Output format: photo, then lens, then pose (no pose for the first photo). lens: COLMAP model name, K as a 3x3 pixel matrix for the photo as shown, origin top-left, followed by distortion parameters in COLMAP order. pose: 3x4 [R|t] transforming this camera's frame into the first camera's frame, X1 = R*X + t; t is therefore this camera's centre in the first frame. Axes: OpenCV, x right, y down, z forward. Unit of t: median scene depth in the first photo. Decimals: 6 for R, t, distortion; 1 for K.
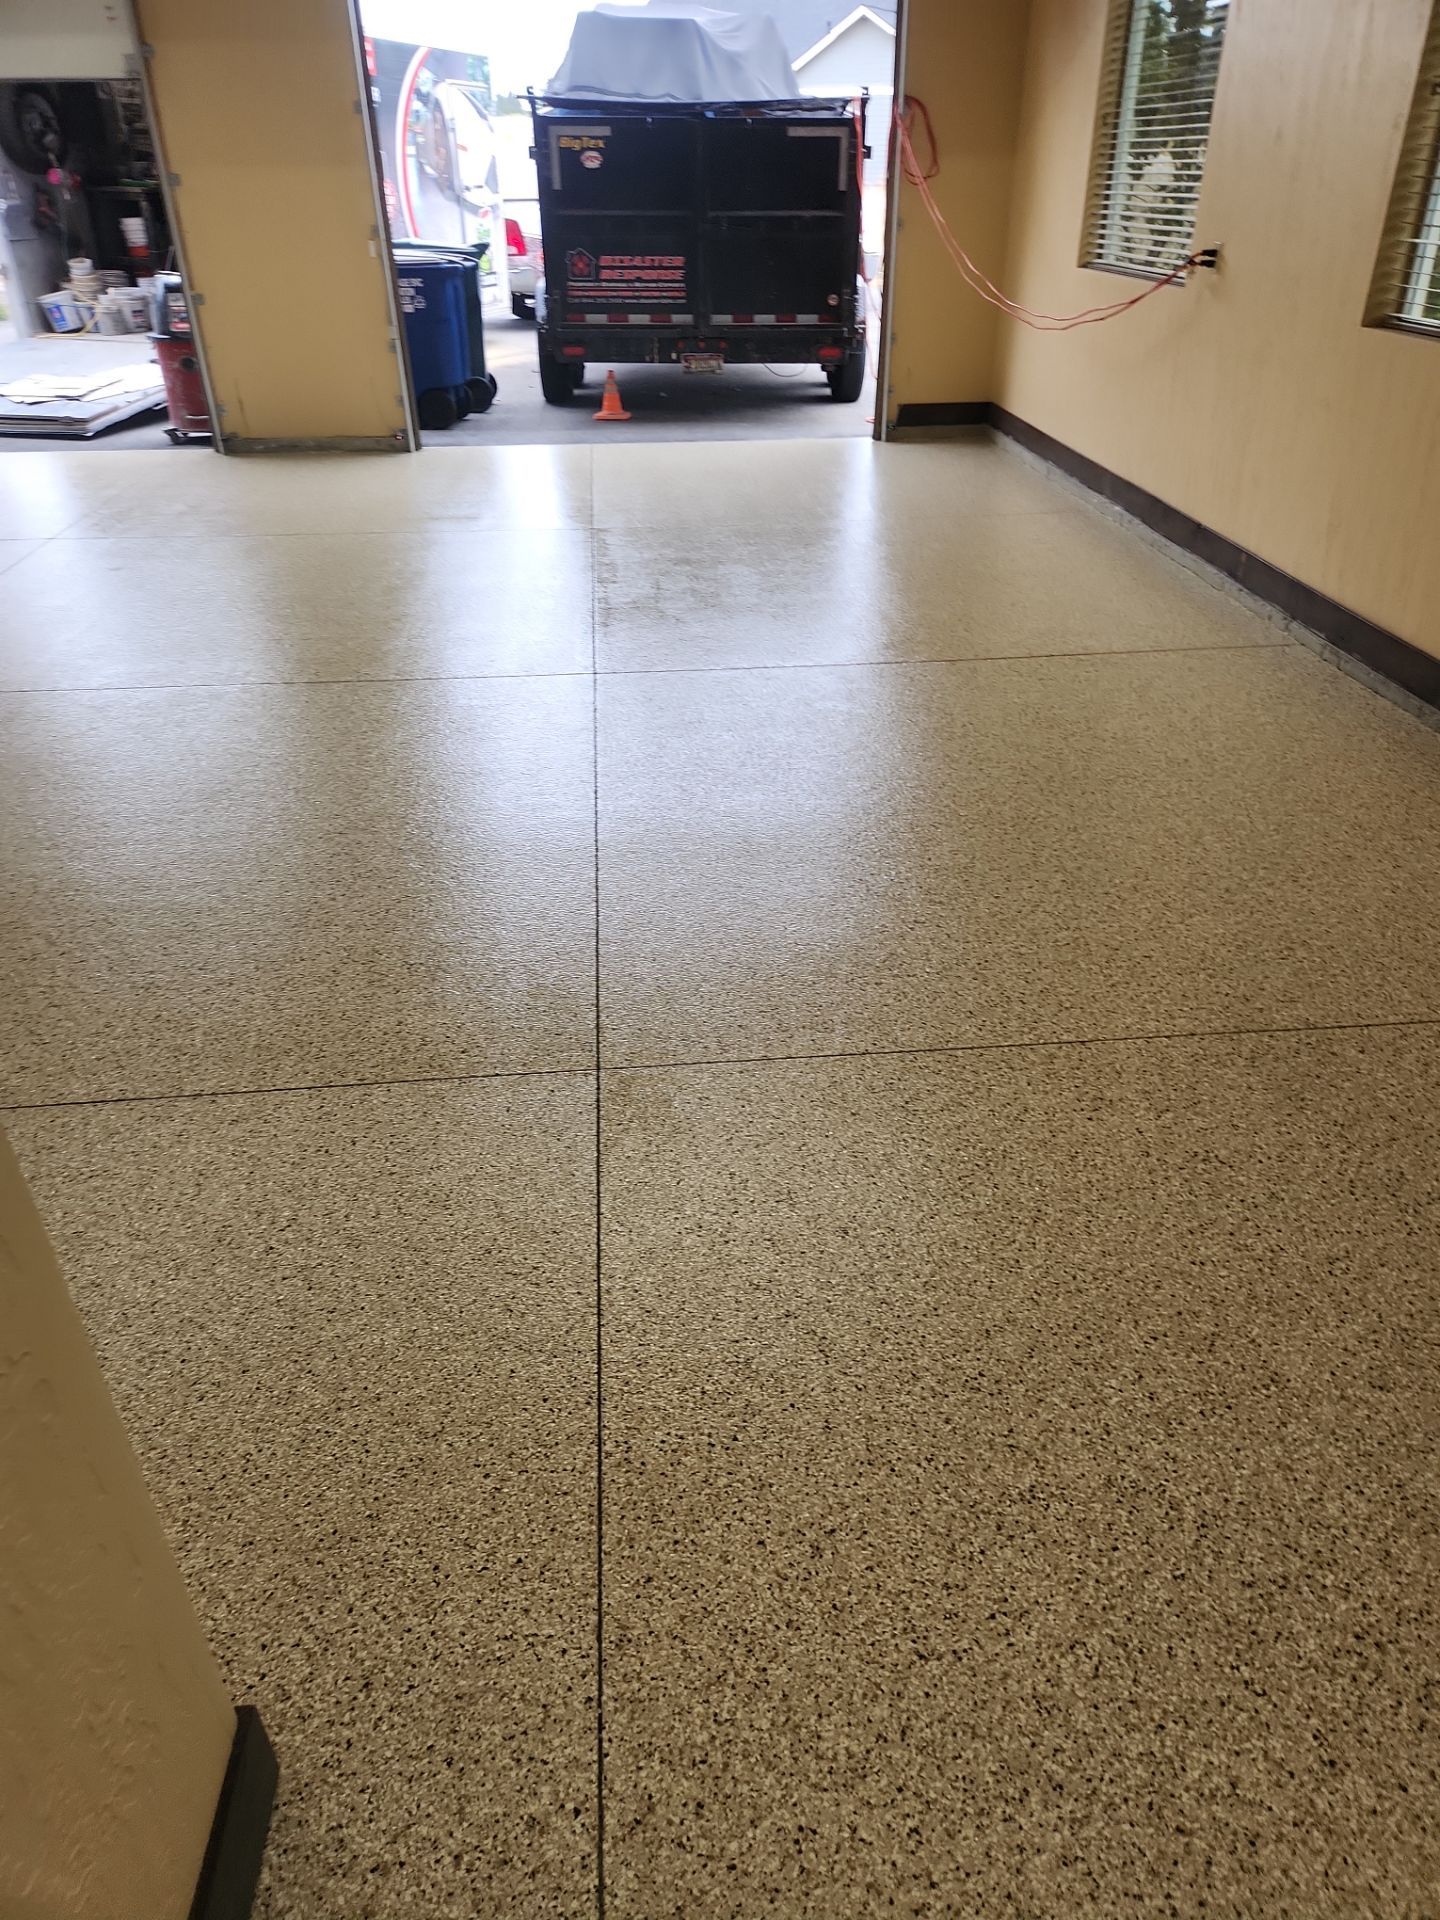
lens RADIAL K [[1273.6, 0, 721.1], [0, 1273.6, 966.6], [0, 0, 1]] dist [0.066053, -0.055662]
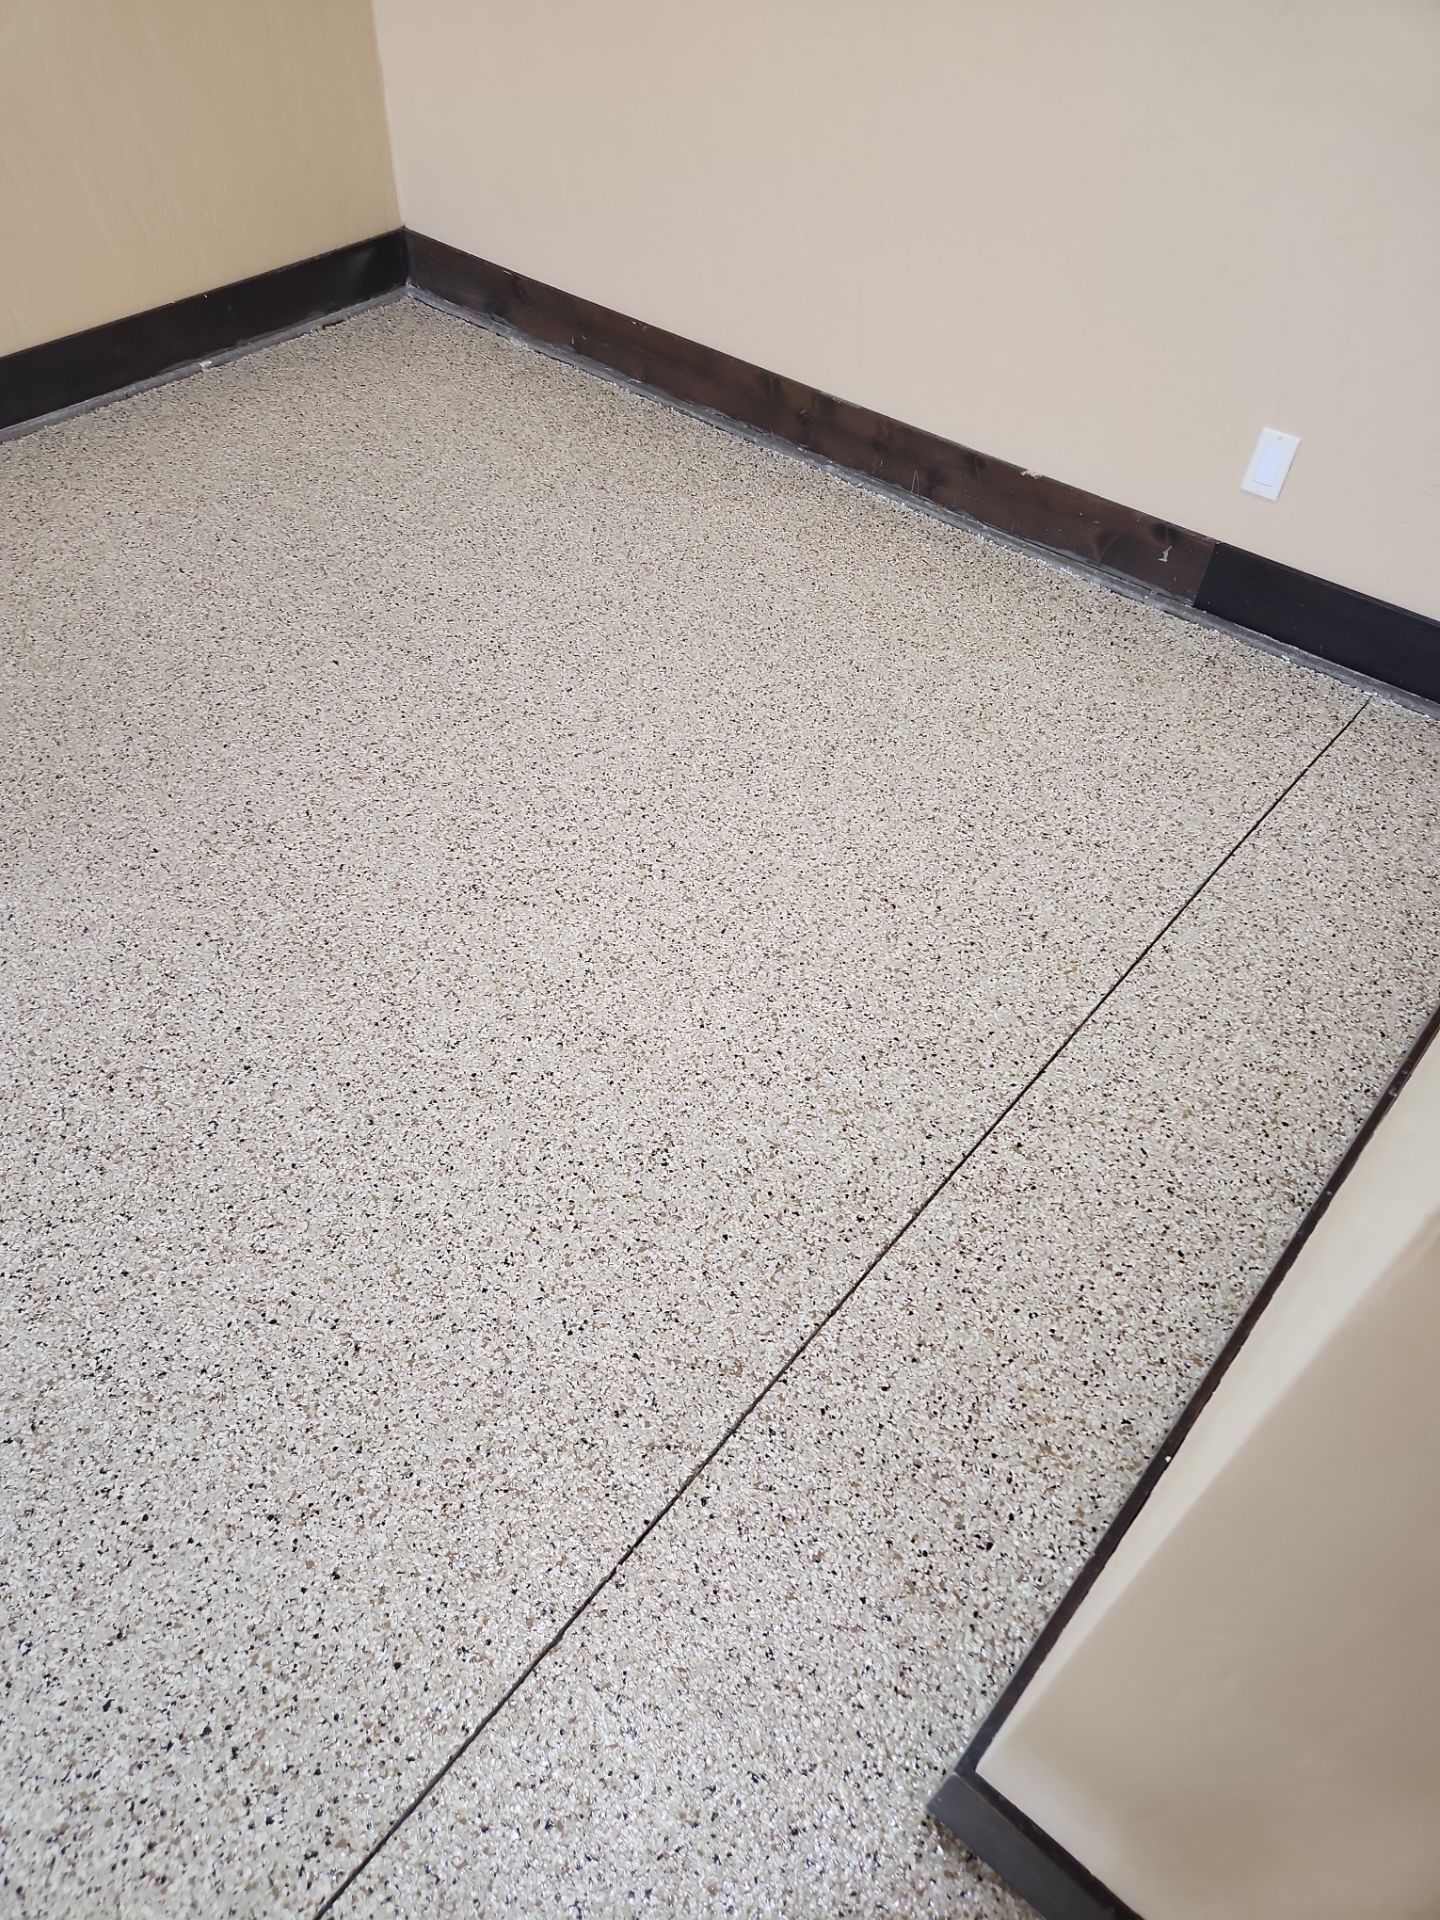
lens RADIAL K [[1273.6, 0, 721.1], [0, 1273.6, 966.6], [0, 0, 1]] dist [0.066053, -0.055662]
pose [[-0.705537, -0.529783, 0.470688, -0.342098], [0.354446, 0.311338, 0.881724, -0.303434], [-0.613665, 0.788922, -0.031881, 0.666809]]
